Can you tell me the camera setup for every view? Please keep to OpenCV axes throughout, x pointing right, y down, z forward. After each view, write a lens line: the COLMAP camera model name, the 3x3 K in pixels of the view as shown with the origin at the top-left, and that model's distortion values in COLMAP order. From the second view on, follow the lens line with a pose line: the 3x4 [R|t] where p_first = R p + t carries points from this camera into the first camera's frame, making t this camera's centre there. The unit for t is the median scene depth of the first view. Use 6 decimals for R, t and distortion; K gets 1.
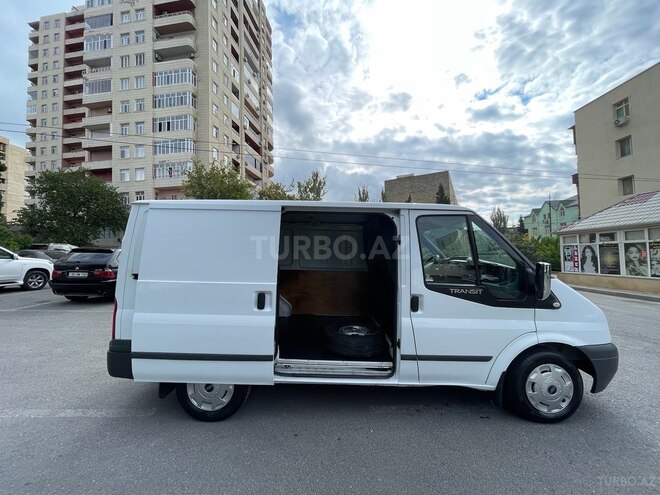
lens RADIAL K [[267.7, 0, 330.6], [0, 267.7, 246.4], [0, 0, 1]] dist [0.000034, 0.000415]
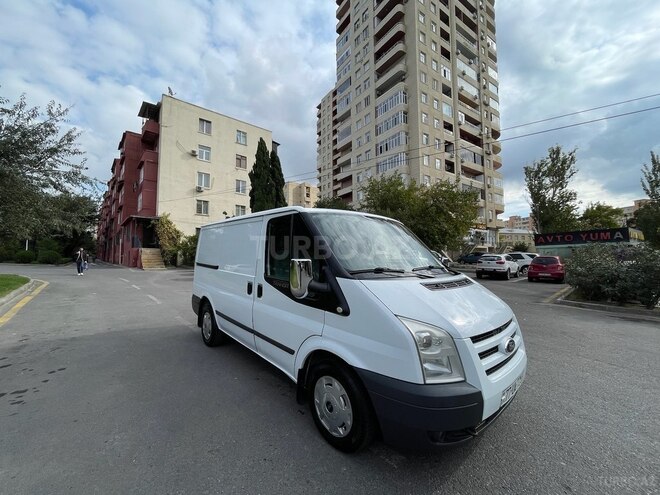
lens RADIAL K [[268.8, 0, 330.0], [0, 268.8, 247.5], [0, 0, 1]] dist [0.000067, 0.000351]
pose [[0.664354, -0.018906, -0.747179, 0.086527], [0.014244, 0.999819, -0.012633, 0.001815], [0.747283, -0.002249, 0.664503, 0.024597]]
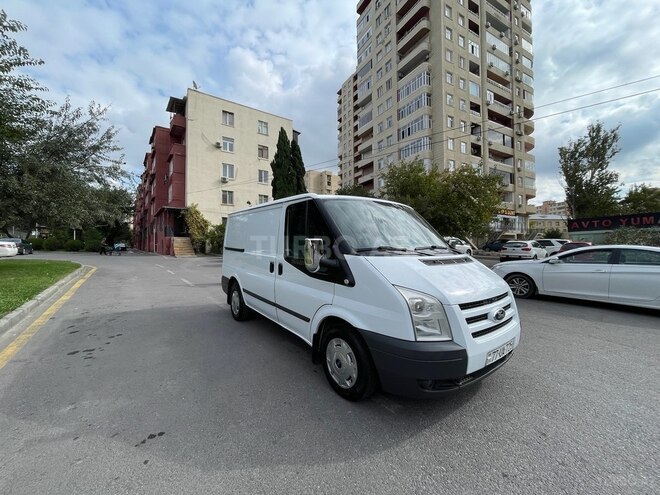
lens RADIAL K [[268.8, 0, 330.0], [0, 268.8, 247.5], [0, 0, 1]] dist [0.000067, 0.000351]
pose [[0.601646, 0.010421, -0.798695, 0.094552], [0.020421, 0.999387, 0.028423, 0.003669], [0.798502, -0.033410, 0.601065, 0.021427]]
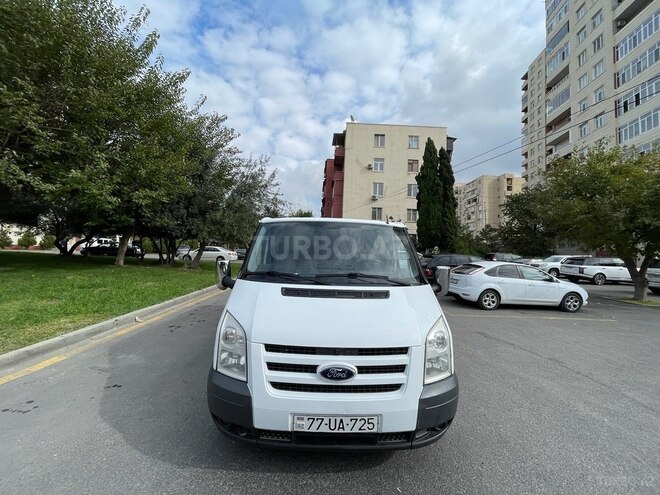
lens RADIAL K [[270.1, 0, 331.6], [0, 270.1, 249.9], [0, 0, 1]] dist [0.001888, 0.000385]
pose [[0.036613, -0.017176, -0.999182, 0.114751], [-0.005655, 0.999833, -0.017394, 0.001832], [0.999314, 0.006287, 0.036510, 0.077934]]
